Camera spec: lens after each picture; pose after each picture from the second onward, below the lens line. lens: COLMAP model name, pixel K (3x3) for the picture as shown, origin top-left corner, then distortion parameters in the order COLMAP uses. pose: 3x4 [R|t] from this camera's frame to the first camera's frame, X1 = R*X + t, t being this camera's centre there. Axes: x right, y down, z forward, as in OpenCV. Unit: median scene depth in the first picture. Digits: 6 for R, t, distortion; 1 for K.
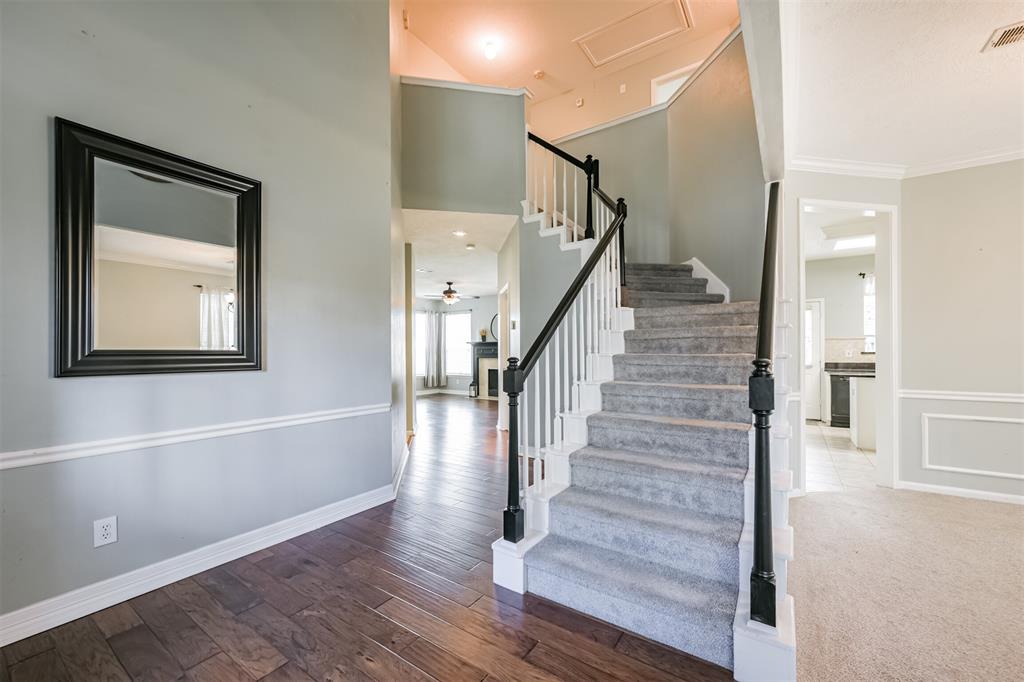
lens RADIAL K [[407.4, 0, 512.9], [0, 407.4, 349.7], [0, 0, 1]] dist [-0.001369, 0.000020]
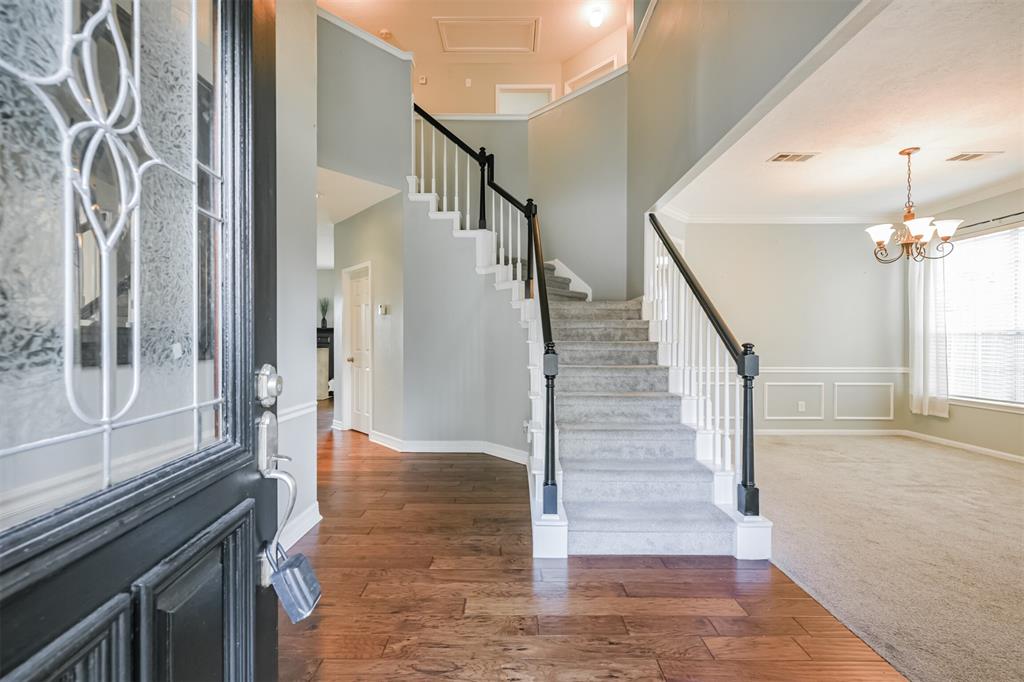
lens RADIAL K [[432.6, 0, 509.6], [0, 432.6, 341.2], [0, 0, 1]] dist [0.007722, 0.000020]
pose [[0.823351, 0.007013, 0.567490, -0.257793], [-0.008200, 0.999966, -0.000460, 0.006240], [-0.567474, -0.004275, 0.823380, 0.042969]]
